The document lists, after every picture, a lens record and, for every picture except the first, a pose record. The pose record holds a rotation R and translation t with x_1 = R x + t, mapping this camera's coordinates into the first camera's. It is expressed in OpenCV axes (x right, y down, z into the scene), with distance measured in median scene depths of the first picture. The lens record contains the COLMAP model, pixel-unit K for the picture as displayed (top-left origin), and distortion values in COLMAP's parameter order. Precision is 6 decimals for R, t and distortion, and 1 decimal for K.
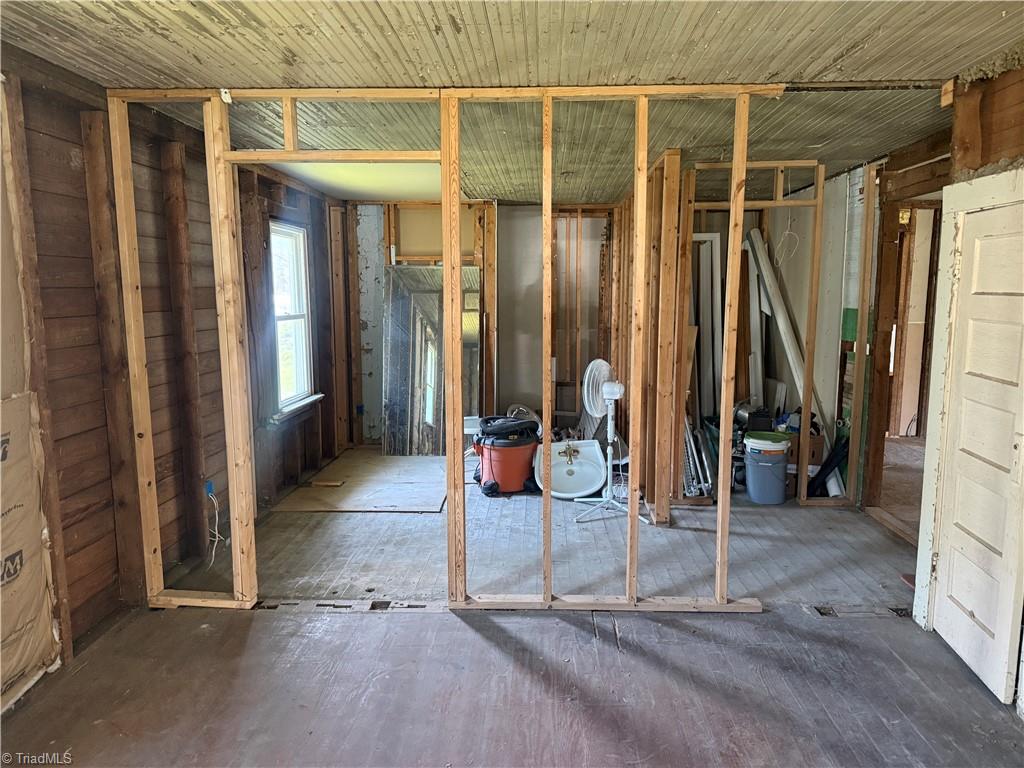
lens RADIAL K [[721.2, 0, 515.1], [0, 721.2, 384.8], [0, 0, 1]] dist [0.002203, -0.007578]
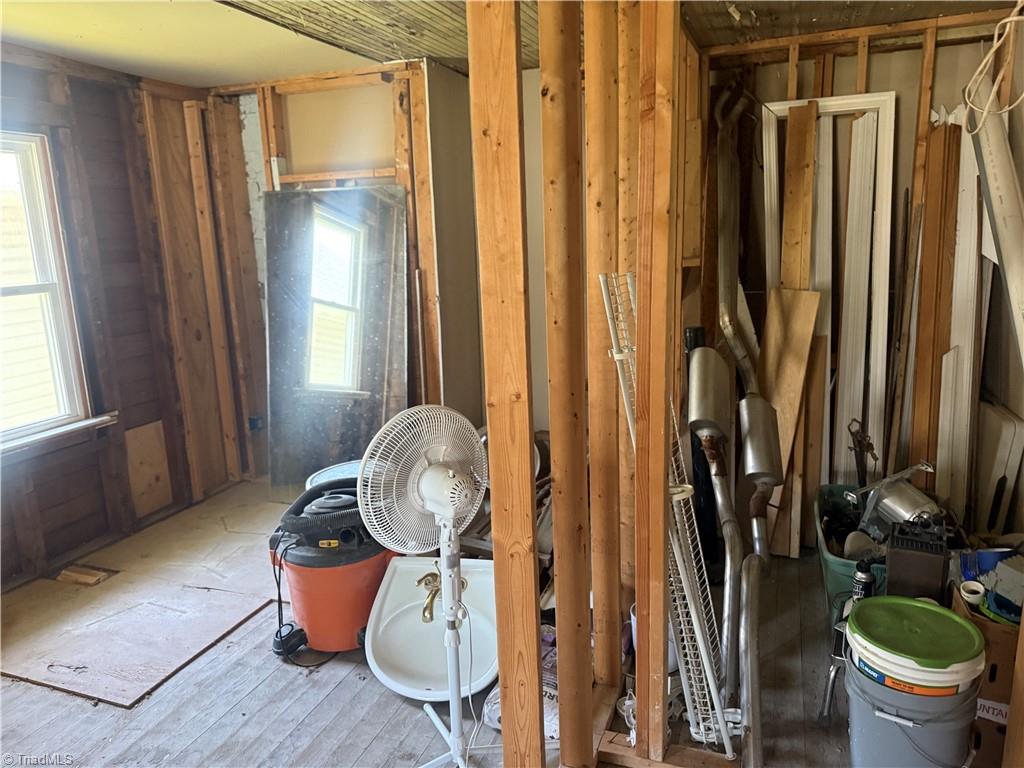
lens RADIAL K [[721.2, 0, 515.1], [0, 721.2, 384.8], [0, 0, 1]] dist [0.002203, -0.007578]
pose [[0.949774, 0.035655, -0.310900, 0.238444], [-0.006836, 0.995615, 0.093297, -0.071438], [0.312863, -0.086485, 0.945853, 0.542860]]
